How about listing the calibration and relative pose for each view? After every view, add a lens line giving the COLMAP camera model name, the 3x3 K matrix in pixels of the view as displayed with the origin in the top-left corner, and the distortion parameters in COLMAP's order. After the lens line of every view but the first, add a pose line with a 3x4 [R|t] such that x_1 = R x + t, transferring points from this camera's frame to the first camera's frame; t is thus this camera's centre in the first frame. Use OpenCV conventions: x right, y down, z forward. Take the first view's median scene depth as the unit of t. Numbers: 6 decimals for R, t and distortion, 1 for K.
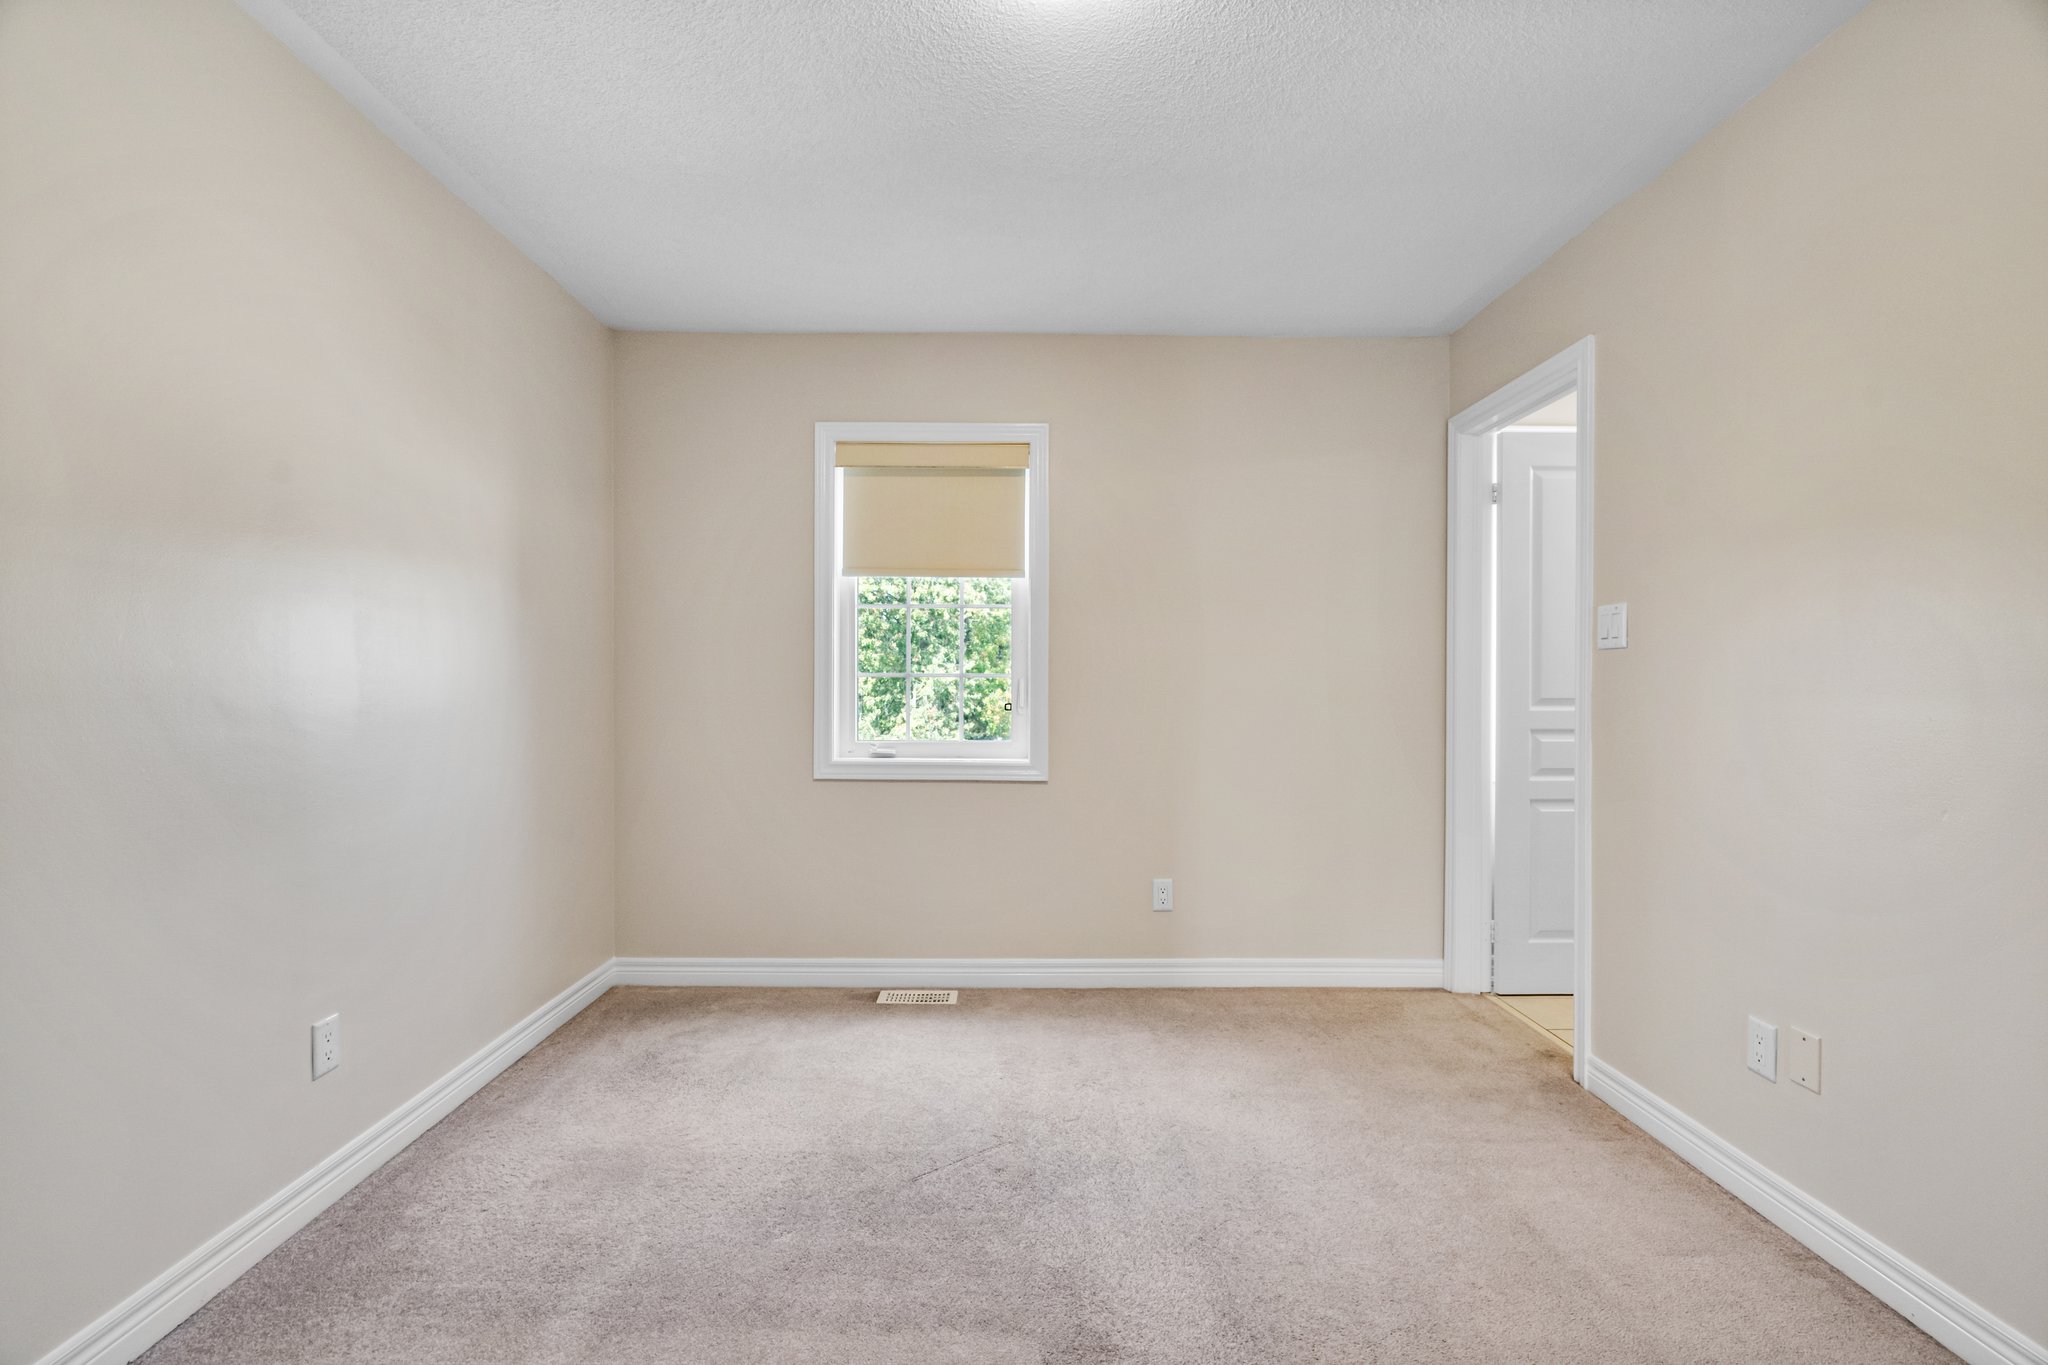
lens RADIAL K [[943.1, 0, 1013.1], [0, 943.1, 684.8], [0, 0, 1]] dist [-0.004044, 0.001030]
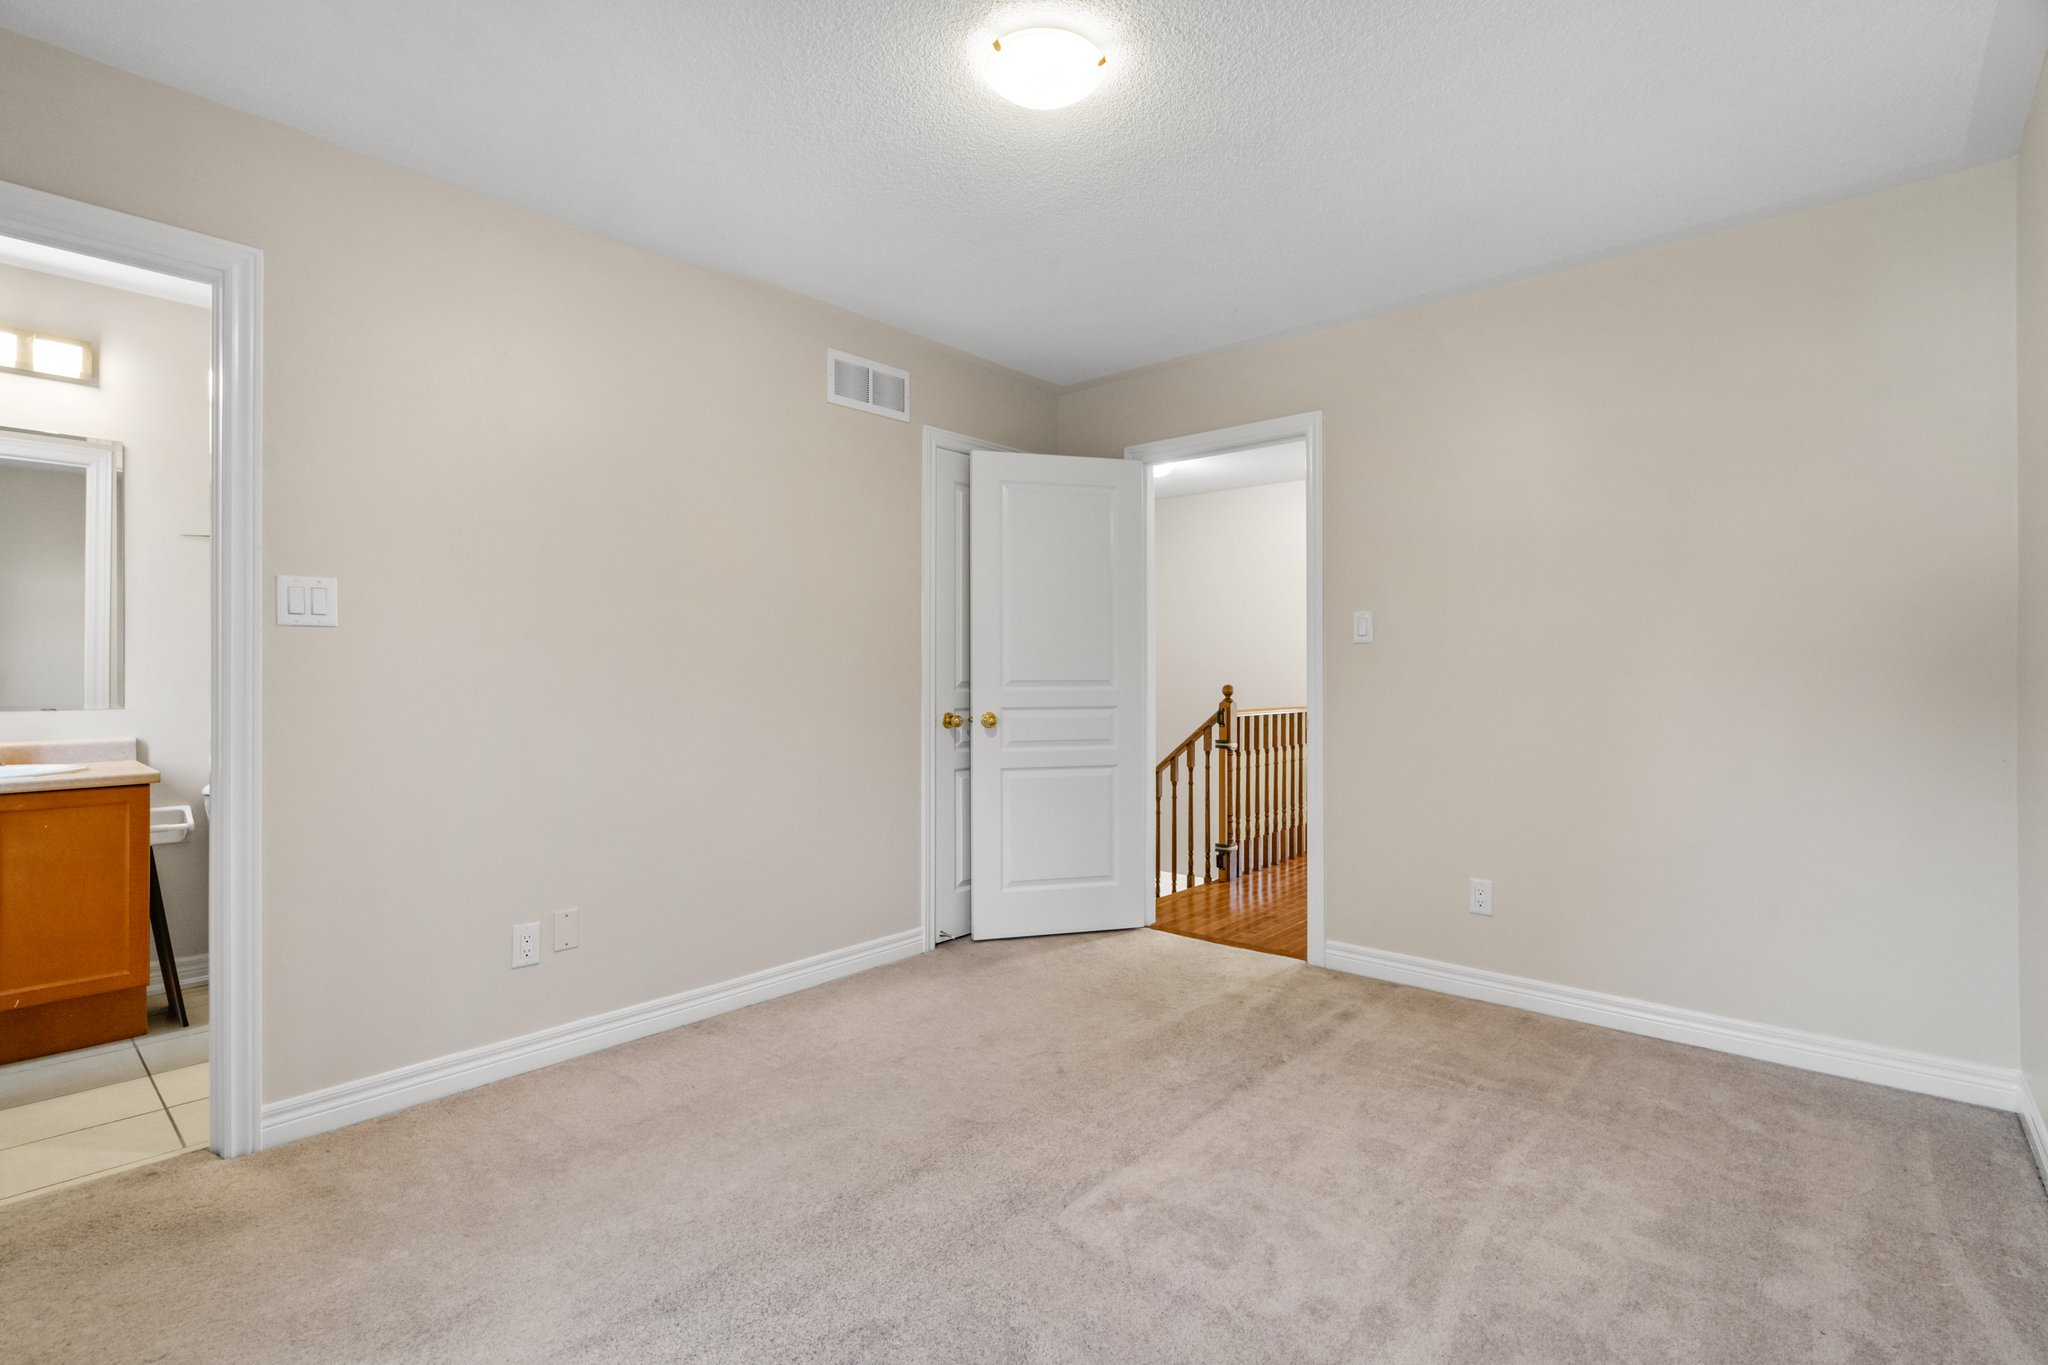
lens RADIAL K [[943.1, 0, 1013.1], [0, 943.1, 684.8], [0, 0, 1]] dist [-0.004044, 0.001030]
pose [[-0.756029, -0.008066, 0.654488, -0.306200], [-0.000106, 0.999926, 0.012201, 0.004454], [-0.654538, 0.009155, -0.755974, 0.831054]]
